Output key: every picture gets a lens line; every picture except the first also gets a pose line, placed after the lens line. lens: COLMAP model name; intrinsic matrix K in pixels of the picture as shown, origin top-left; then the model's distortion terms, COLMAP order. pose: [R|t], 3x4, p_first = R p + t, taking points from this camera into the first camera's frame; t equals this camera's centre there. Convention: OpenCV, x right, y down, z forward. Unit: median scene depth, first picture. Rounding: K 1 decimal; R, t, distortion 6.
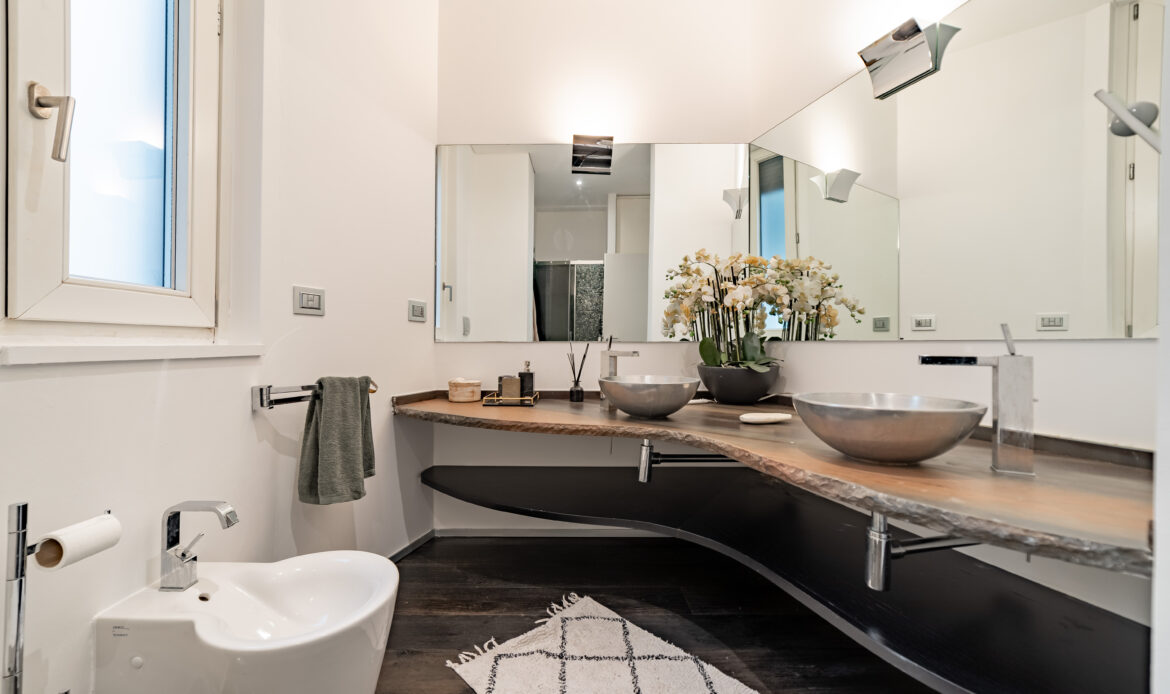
lens RADIAL K [[473.3, 0, 587.1], [0, 473.3, 342.3], [0, 0, 1]] dist [-0.023807, 0.004608]
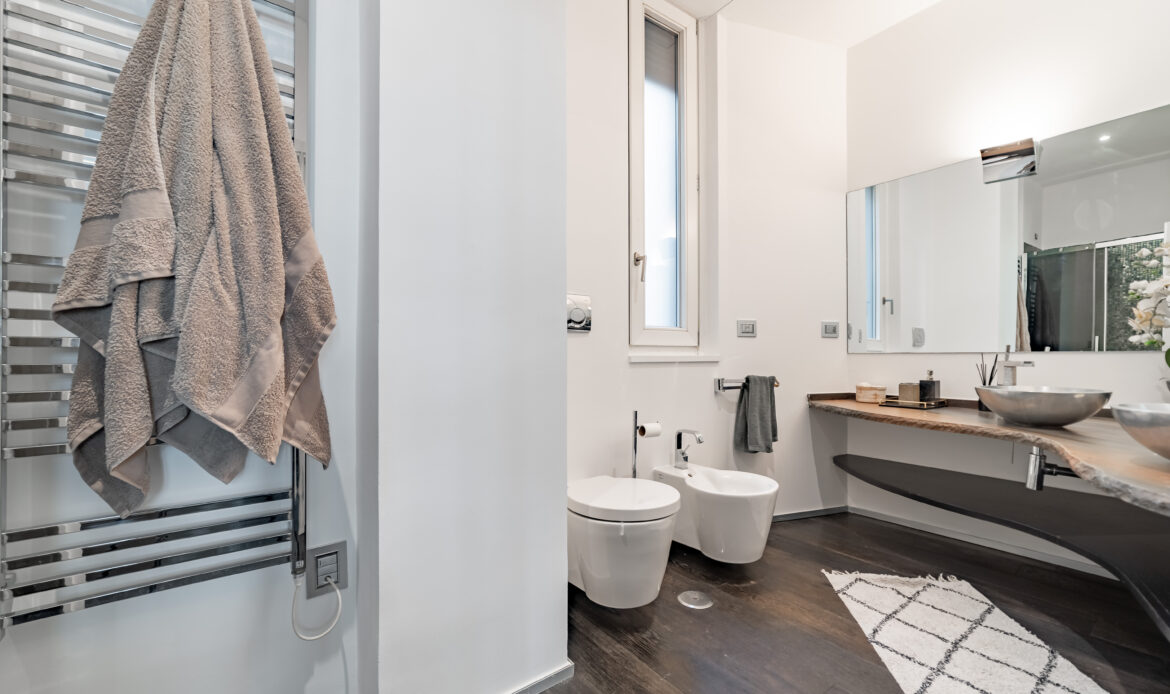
lens RADIAL K [[476.9, 0, 590.2], [0, 476.9, 353.1], [0, 0, 1]] dist [0.000678, 0.000343]
pose [[0.594399, -0.004852, -0.804156, 0.407211], [0.003685, 0.999988, -0.003311, 0.000682], [0.804162, -0.000995, 0.594409, -0.409264]]
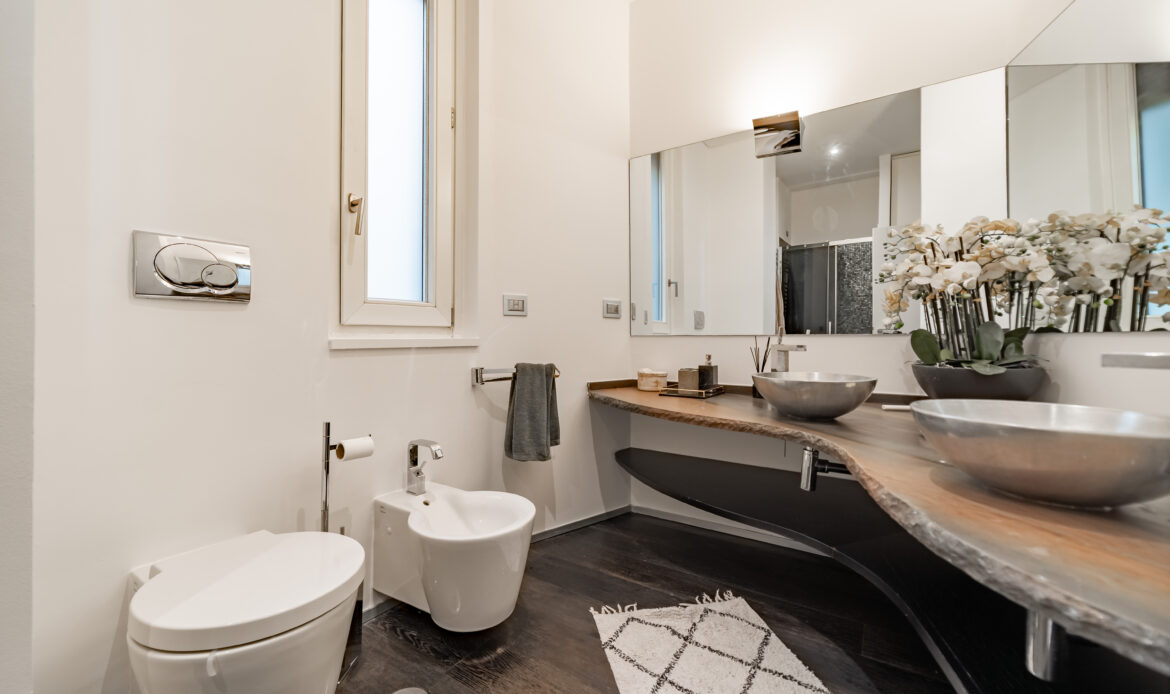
lens RADIAL K [[477.2, 0, 558.8], [0, 477.2, 331.6], [0, 0, 1]] dist [-0.015847, 0.000359]
pose [[0.812896, -0.008679, -0.582344, 0.283388], [0.003537, 0.999944, -0.009965, -0.000325], [0.582398, 0.006041, 0.812881, -0.017629]]
